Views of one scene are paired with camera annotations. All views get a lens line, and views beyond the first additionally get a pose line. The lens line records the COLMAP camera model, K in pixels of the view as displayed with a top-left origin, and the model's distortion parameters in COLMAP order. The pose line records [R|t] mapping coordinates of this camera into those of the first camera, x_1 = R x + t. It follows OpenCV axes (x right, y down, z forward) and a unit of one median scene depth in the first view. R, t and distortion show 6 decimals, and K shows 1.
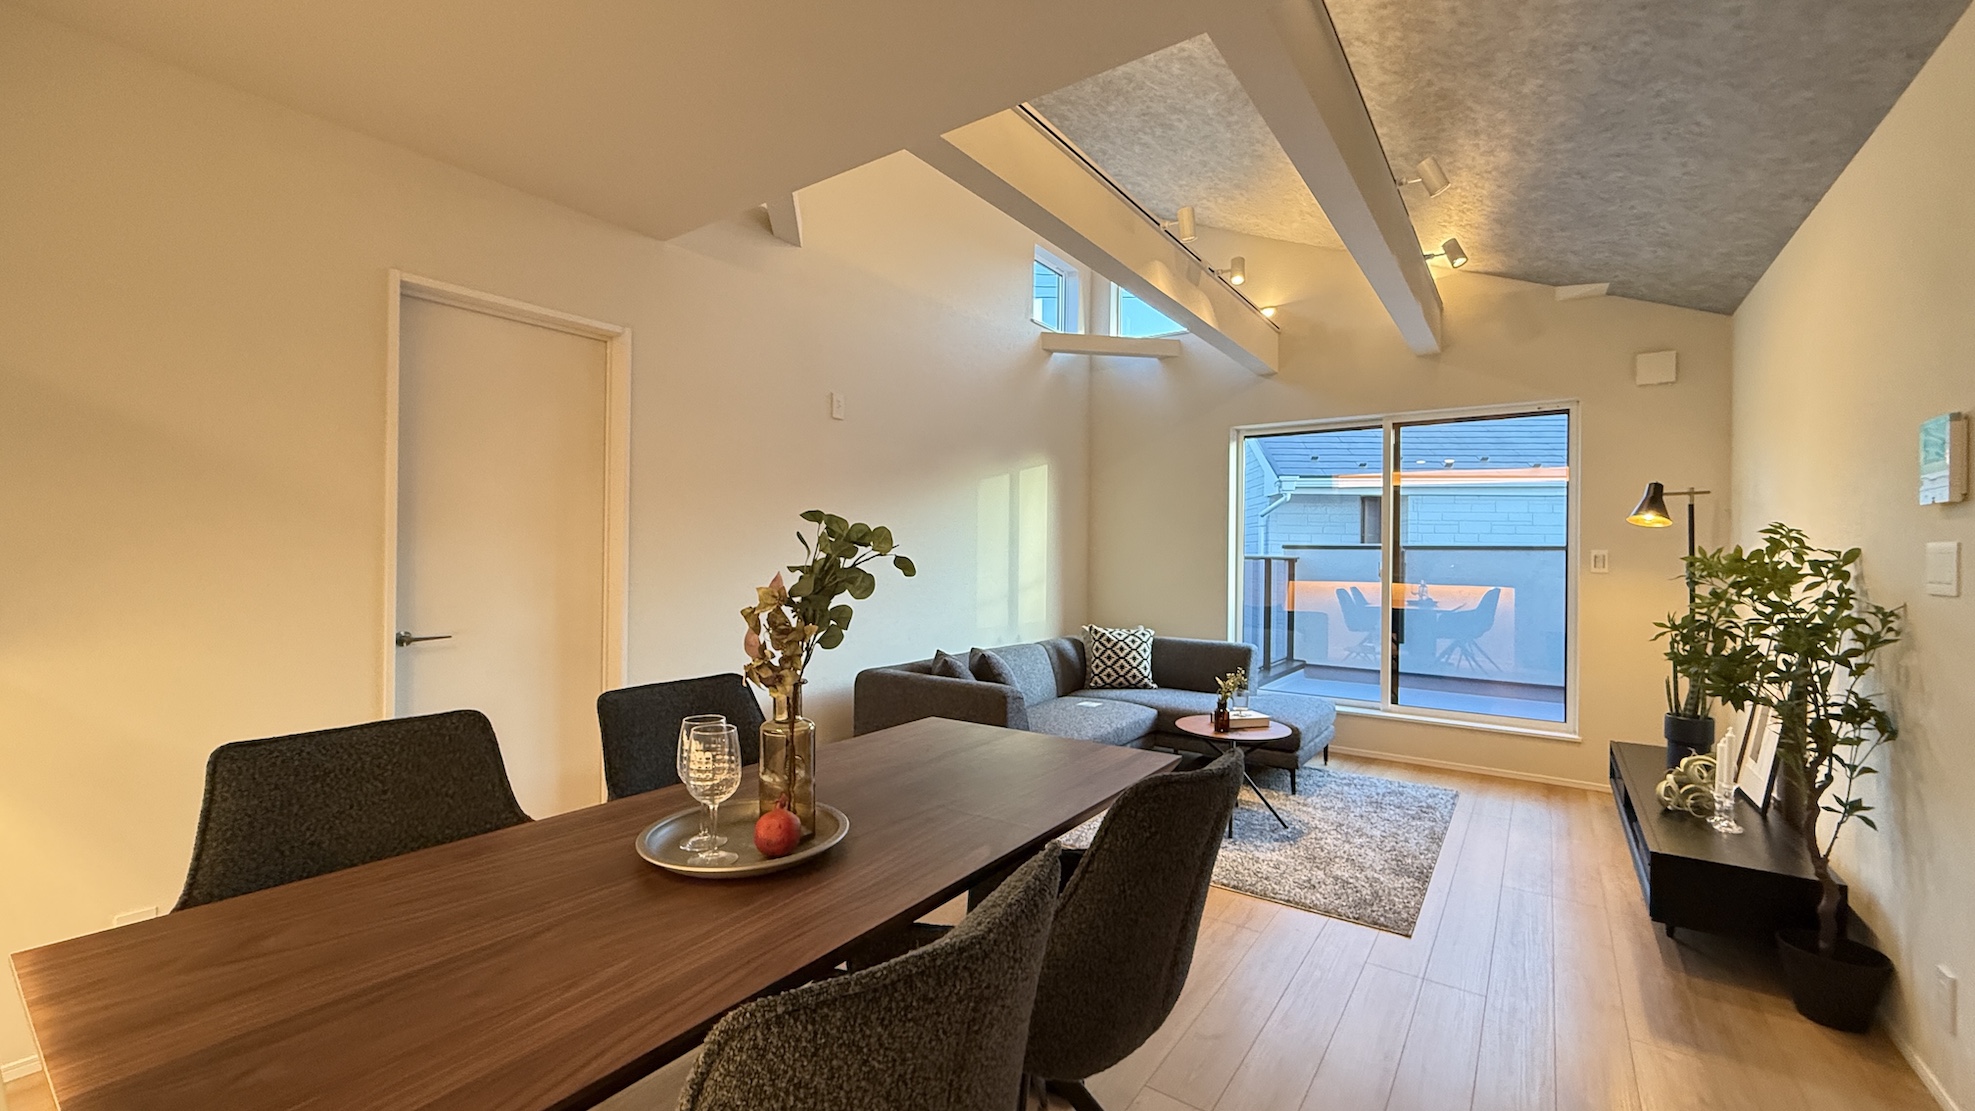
lens RADIAL K [[821.4, 0, 973.3], [0, 821.4, 557.3], [0, 0, 1]] dist [0.043614, -0.000338]
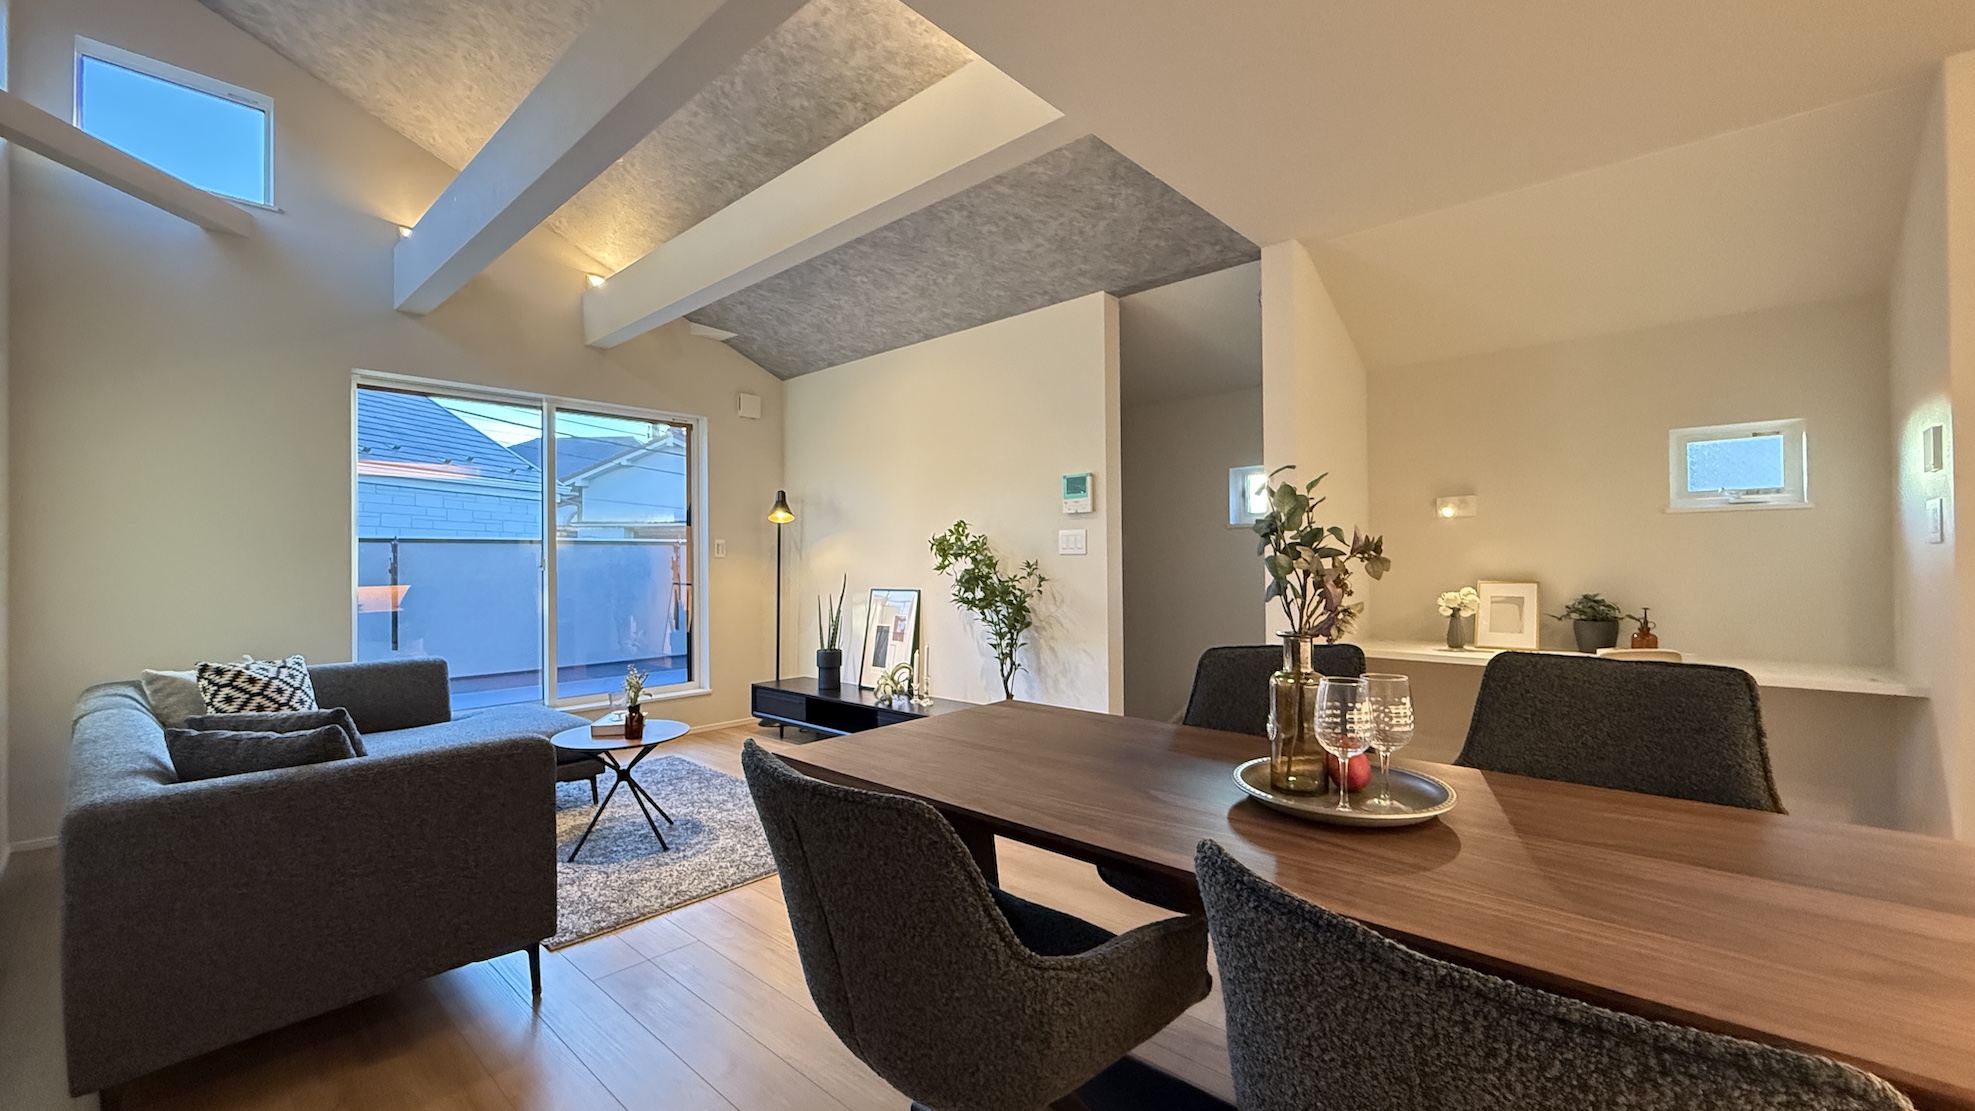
lens RADIAL K [[821.4, 0, 984.9], [0, 821.4, 551.8], [0, 0, 1]] dist [0.043614, -0.000338]
pose [[0.126171, -0.002515, 0.992005, -0.474022], [0.014612, 0.999893, 0.000677, 0.016111], [-0.991901, 0.014410, 0.126194, 0.469568]]
